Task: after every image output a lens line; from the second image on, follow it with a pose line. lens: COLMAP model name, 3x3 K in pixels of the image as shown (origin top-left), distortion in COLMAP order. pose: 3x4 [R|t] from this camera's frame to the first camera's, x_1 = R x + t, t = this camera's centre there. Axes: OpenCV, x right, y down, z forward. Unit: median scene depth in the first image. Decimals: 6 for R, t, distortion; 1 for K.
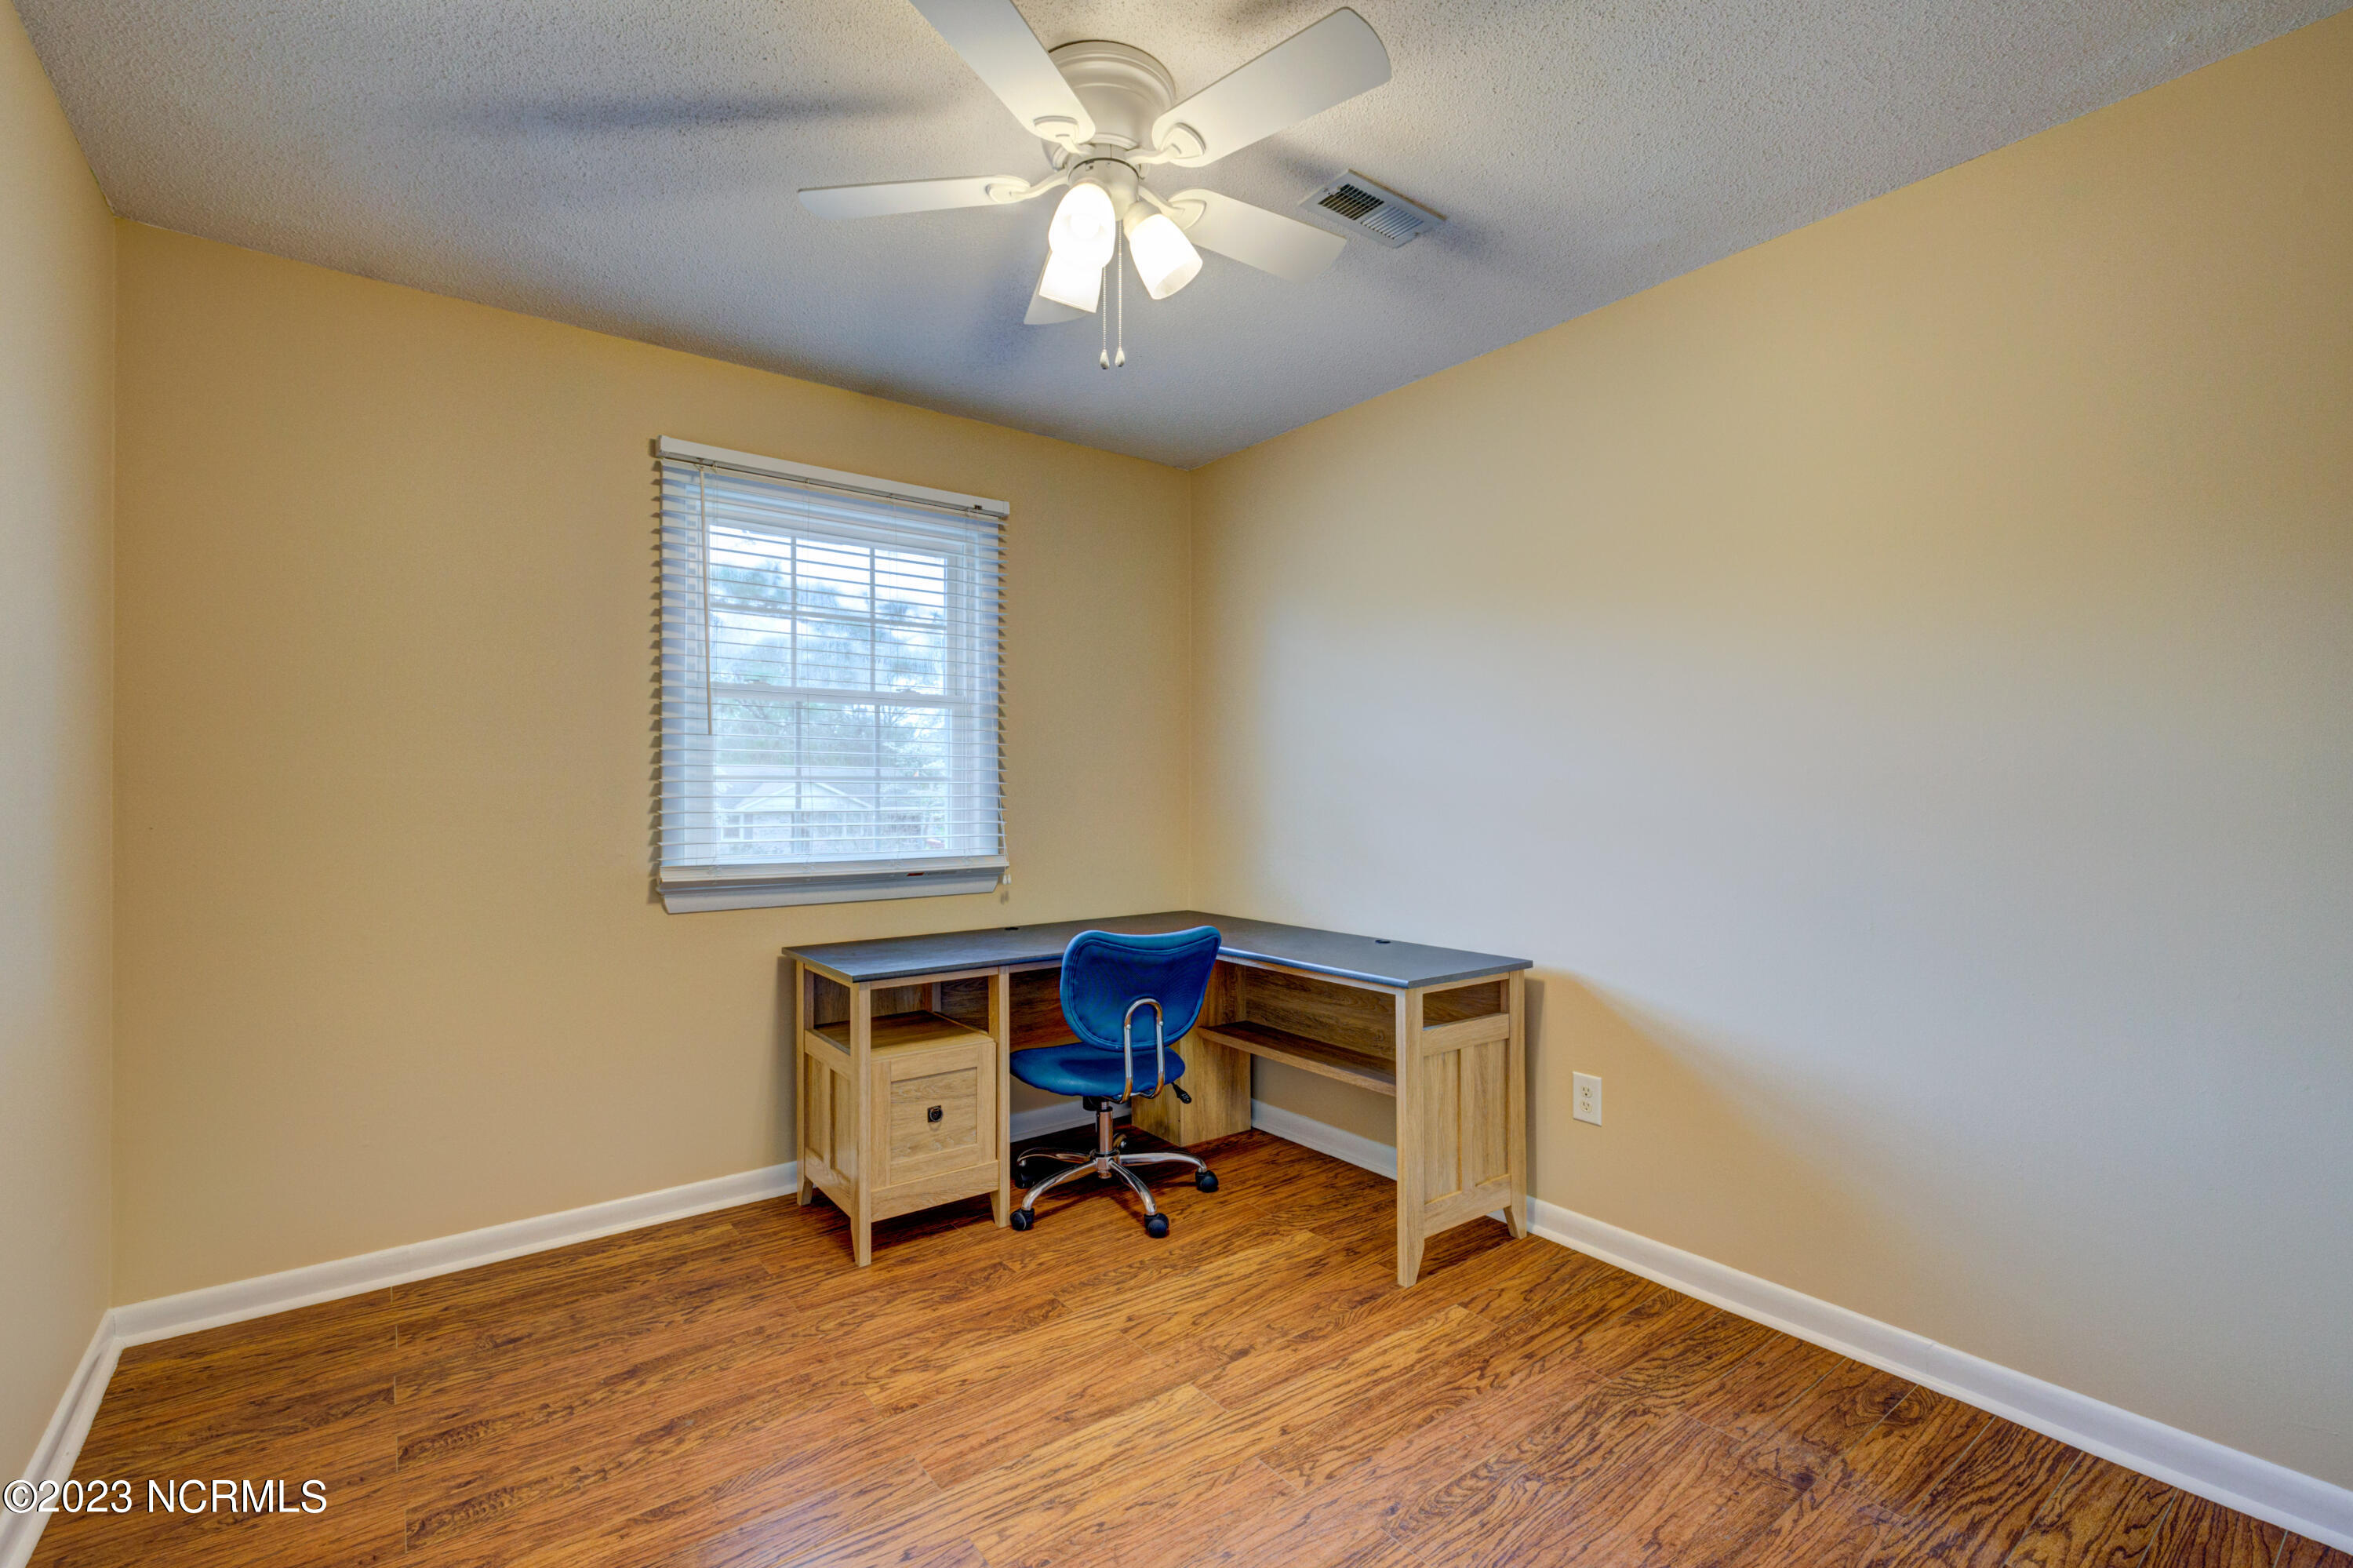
lens RADIAL K [[995.8, 0, 1166.0], [0, 995.8, 784.9], [0, 0, 1]] dist [-0.001968, -0.000051]
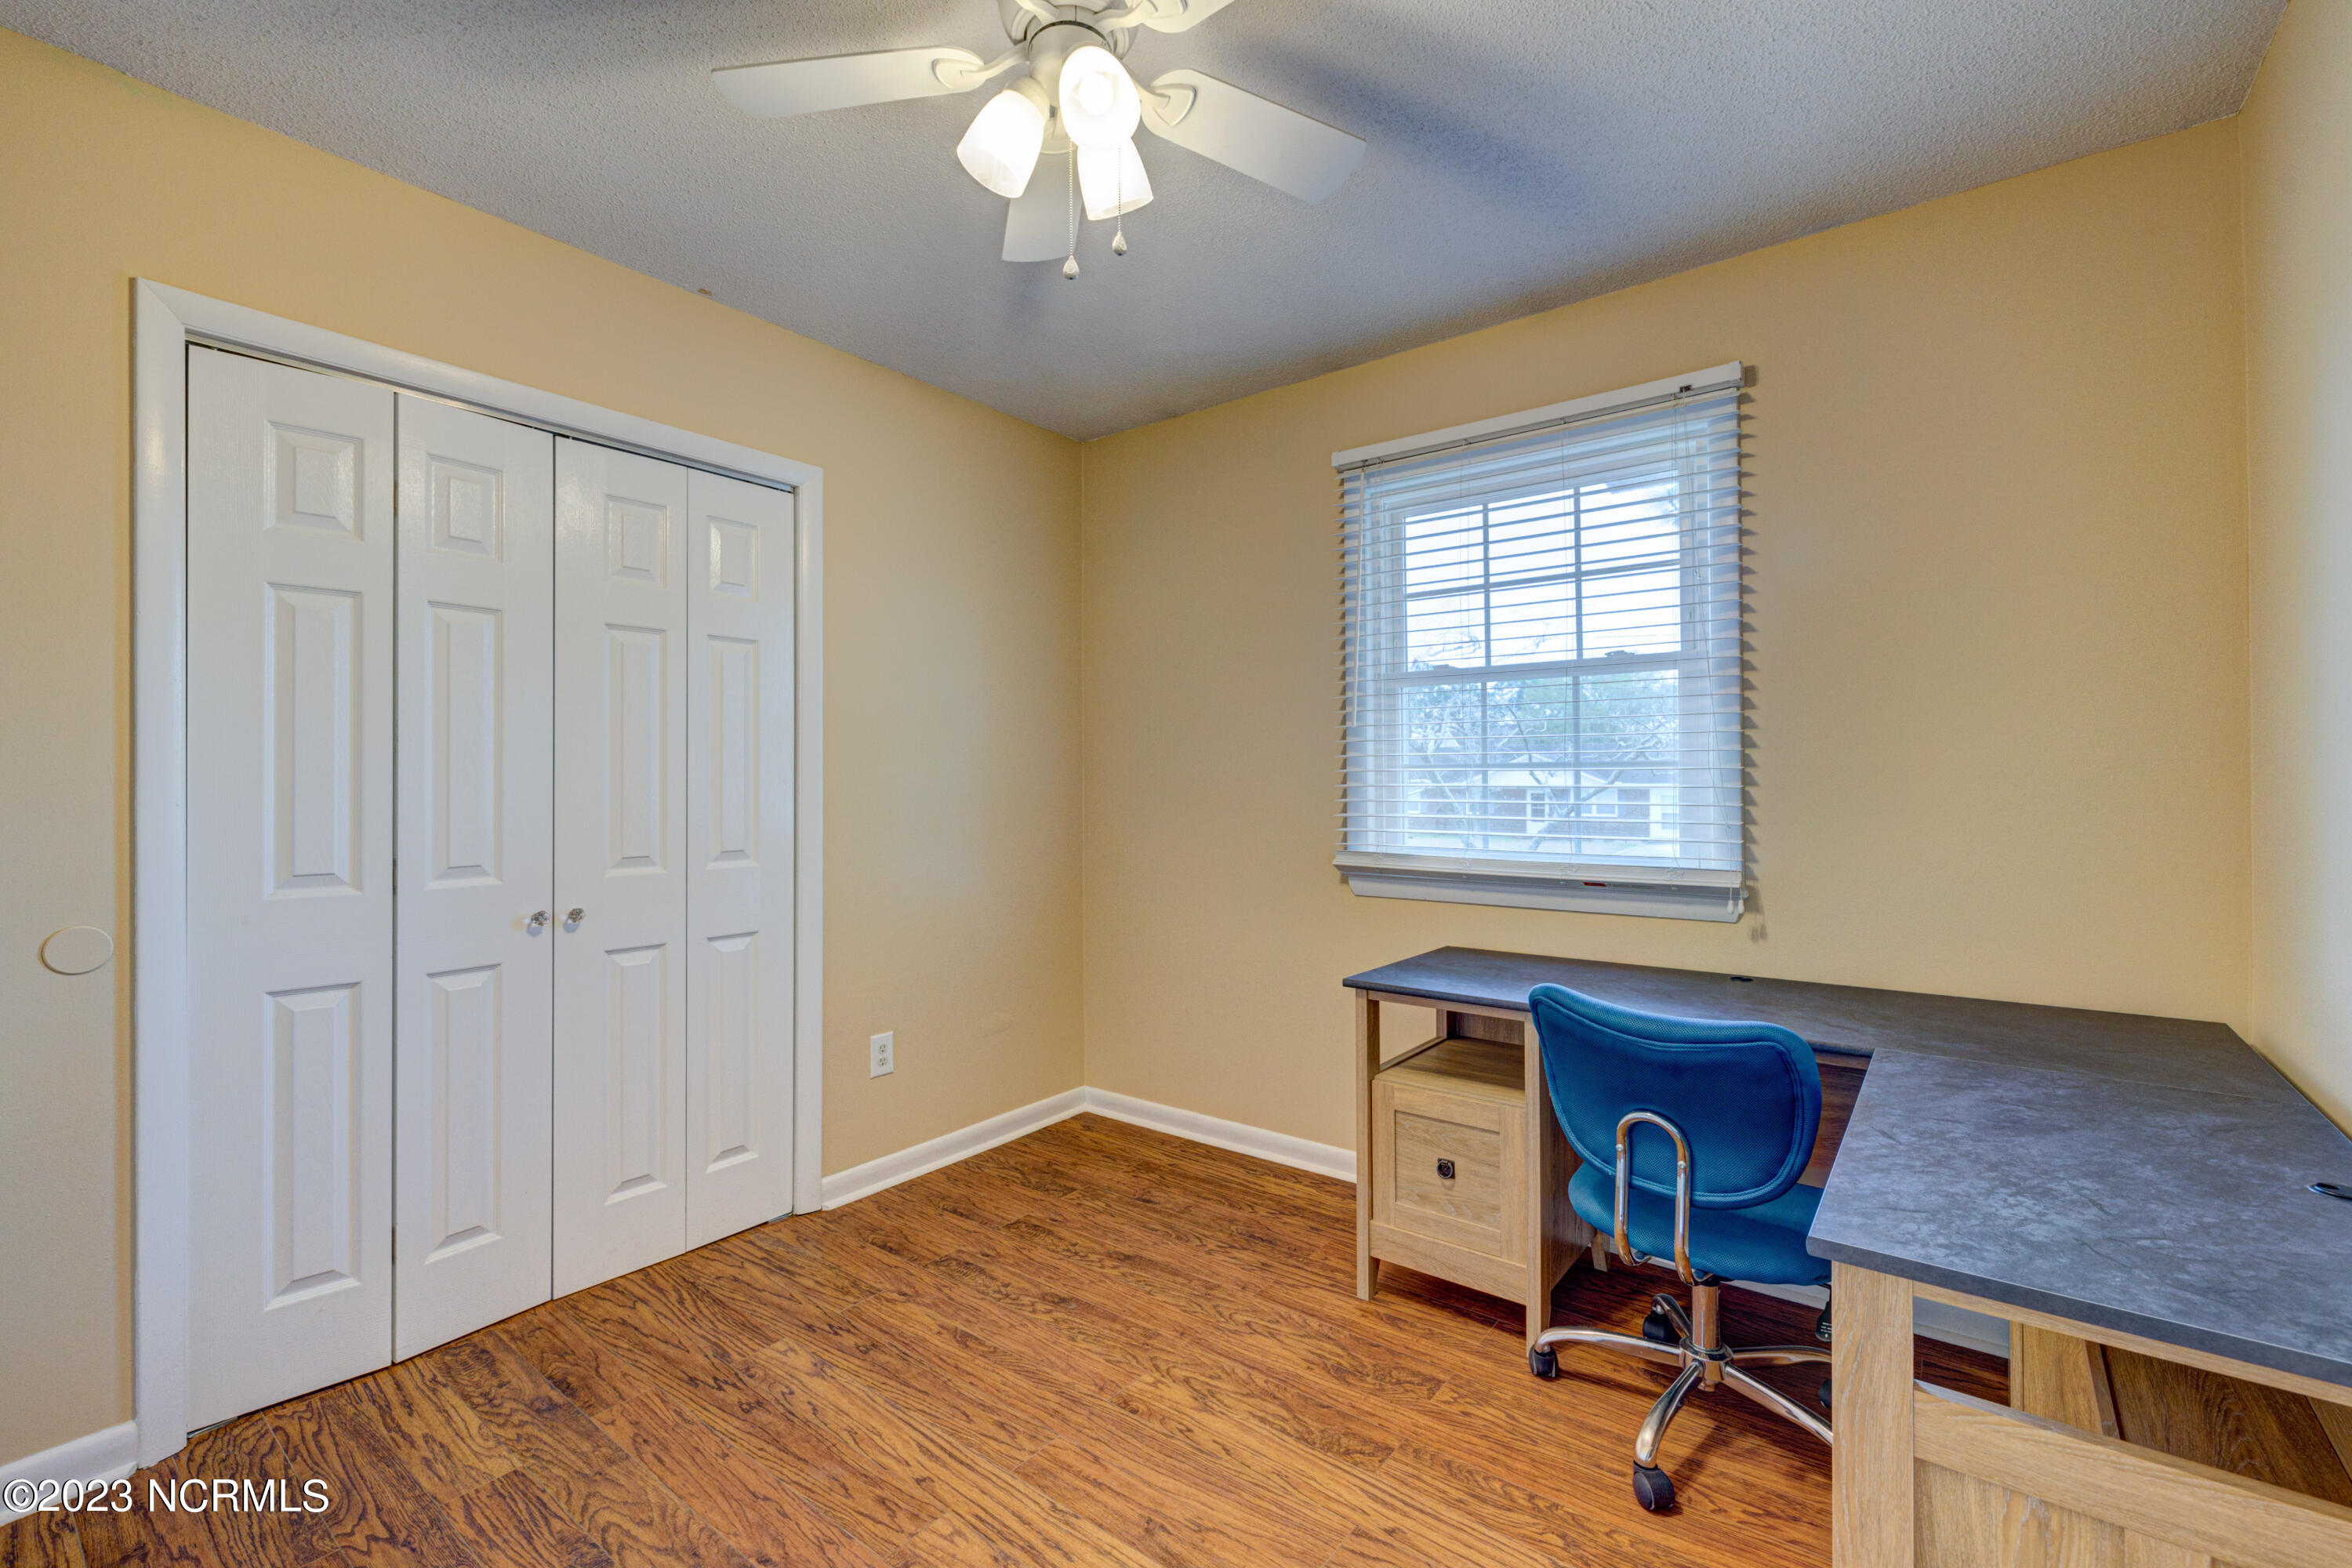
lens RADIAL K [[983.9, 0, 1173.4], [0, 983.9, 773.8], [0, 0, 1]] dist [-0.000669, -0.000143]
pose [[0.284536, -0.007814, -0.958633, 0.524226], [0.009686, 0.999939, -0.005276, 0.003176], [0.958616, -0.007784, 0.284594, 0.585203]]
